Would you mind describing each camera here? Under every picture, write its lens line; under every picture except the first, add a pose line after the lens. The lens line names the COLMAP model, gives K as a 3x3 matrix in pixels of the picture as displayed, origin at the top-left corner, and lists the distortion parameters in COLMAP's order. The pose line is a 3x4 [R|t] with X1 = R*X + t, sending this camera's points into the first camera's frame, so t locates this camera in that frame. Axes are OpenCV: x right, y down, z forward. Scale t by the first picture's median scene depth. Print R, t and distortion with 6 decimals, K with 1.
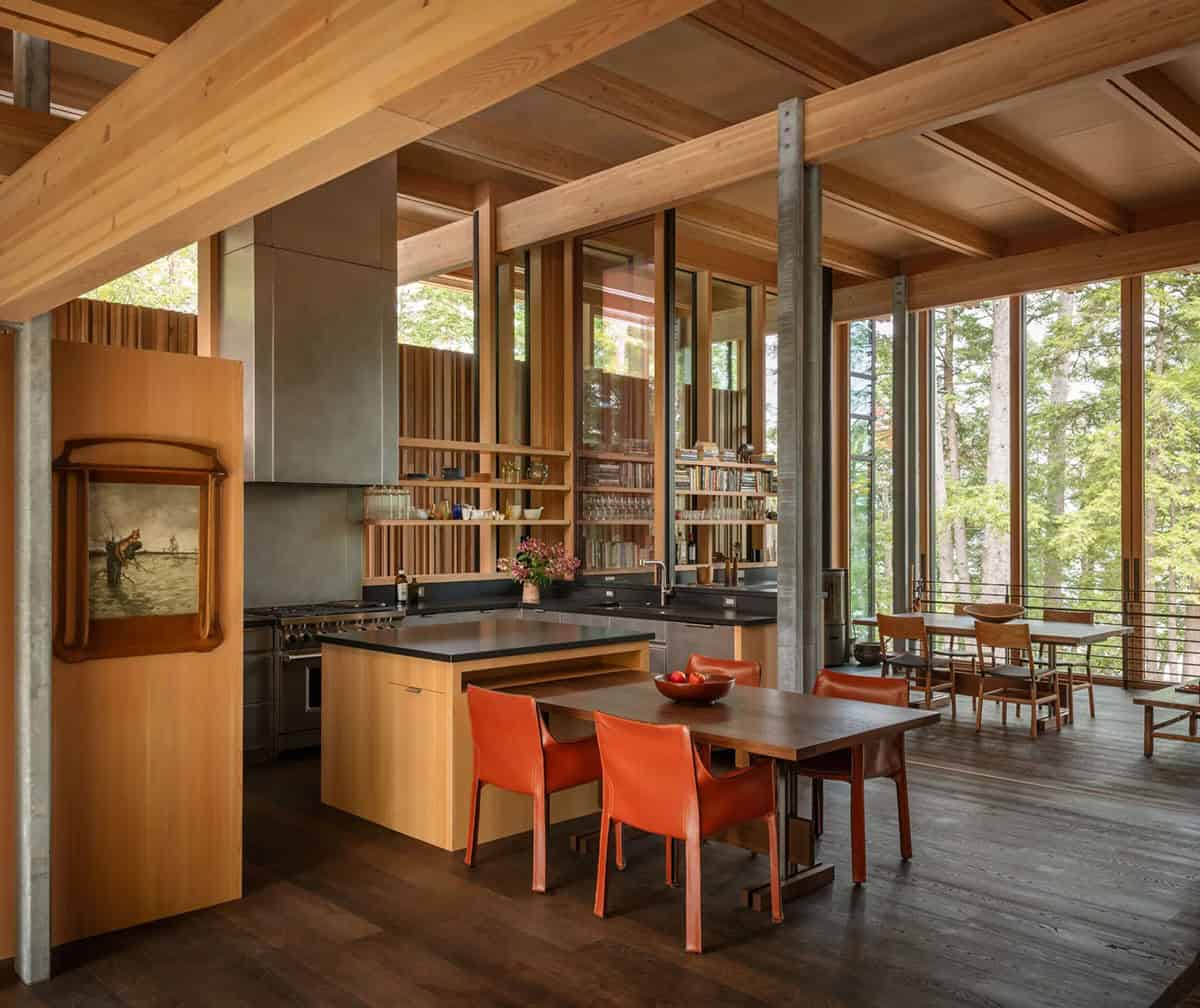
lens RADIAL K [[1019.8, 0, 600.0], [0, 1019.8, 504.0], [0, 0, 1]] dist [-0.003956, -0.002599]
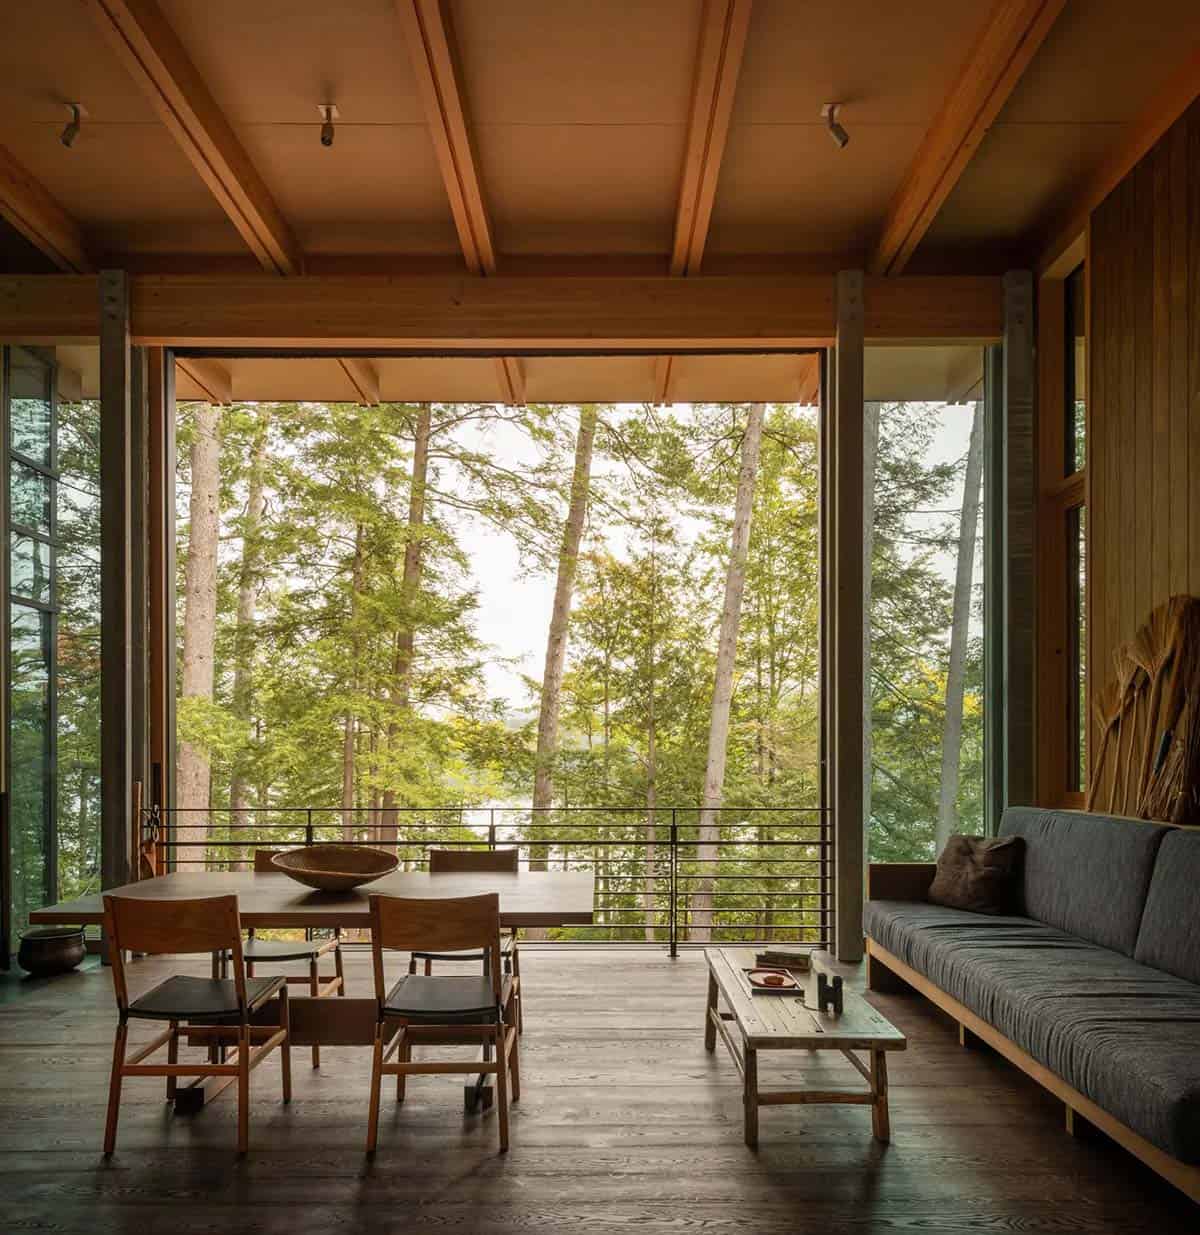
lens RADIAL K [[974.3, 0, 600.0], [0, 974.3, 617.5], [0, 0, 1]] dist [-0.000780, 0.000159]
pose [[0.700605, 0.098347, 0.706739, 0.093942], [-0.012692, 0.992017, -0.125463, 0.035950], [-0.713436, 0.078930, 0.696260, 0.449308]]
